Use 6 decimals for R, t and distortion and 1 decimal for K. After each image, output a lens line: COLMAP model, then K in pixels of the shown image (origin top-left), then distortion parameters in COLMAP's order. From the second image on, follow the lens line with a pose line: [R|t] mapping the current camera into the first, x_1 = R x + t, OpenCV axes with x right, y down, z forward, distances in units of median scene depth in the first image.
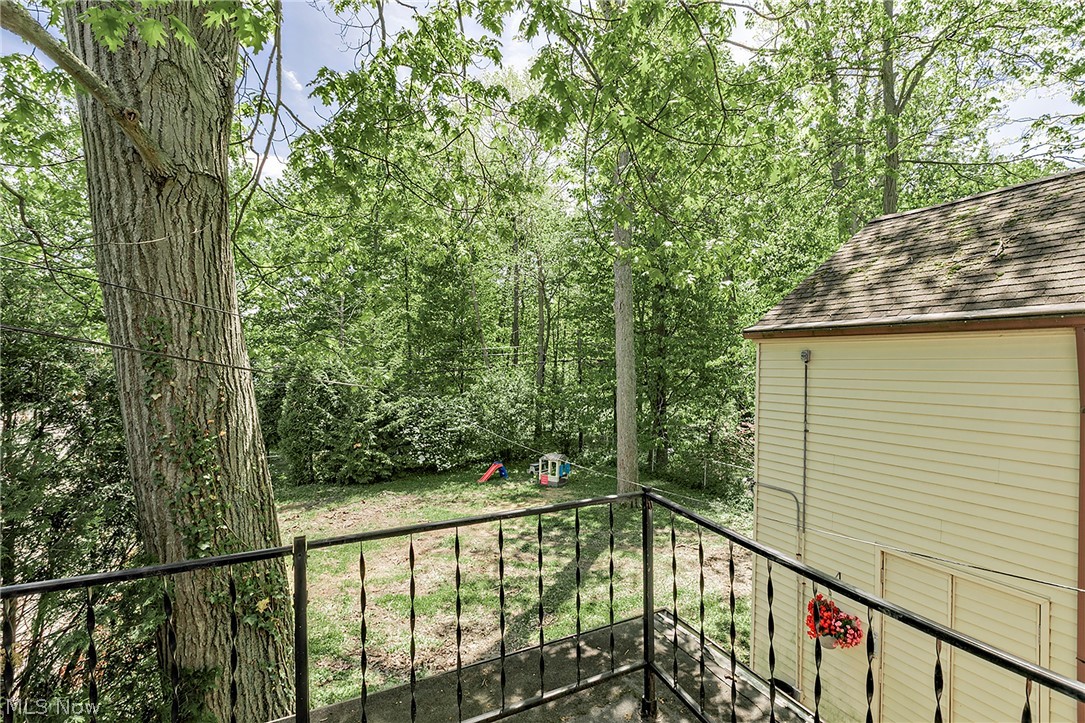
lens RADIAL K [[510.2, 0, 540.2], [0, 510.2, 384.1], [0, 0, 1]] dist [-0.001119, 0.000075]
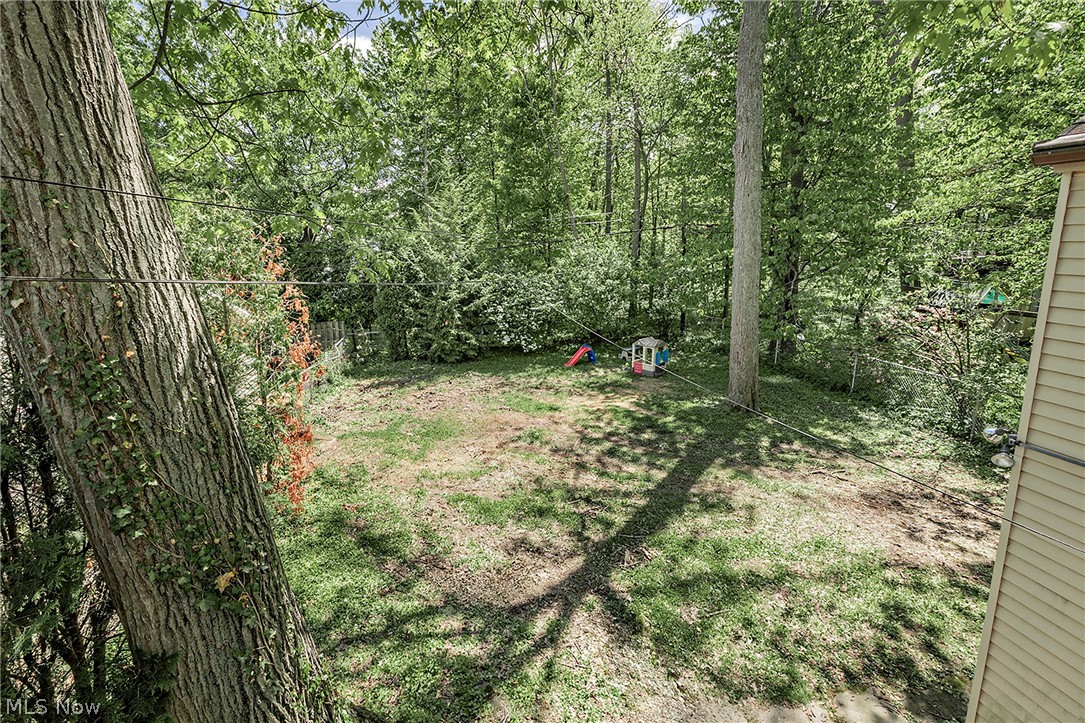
lens RADIAL K [[519.6, 0, 516.8], [0, 519.6, 343.3], [0, 0, 1]] dist [0.002462, 0.000409]
pose [[0.973845, 0.011976, -0.226897, 0.008469], [0.025808, 0.986317, 0.162829, -0.004108], [0.225743, -0.164426, 0.960210, 0.114253]]
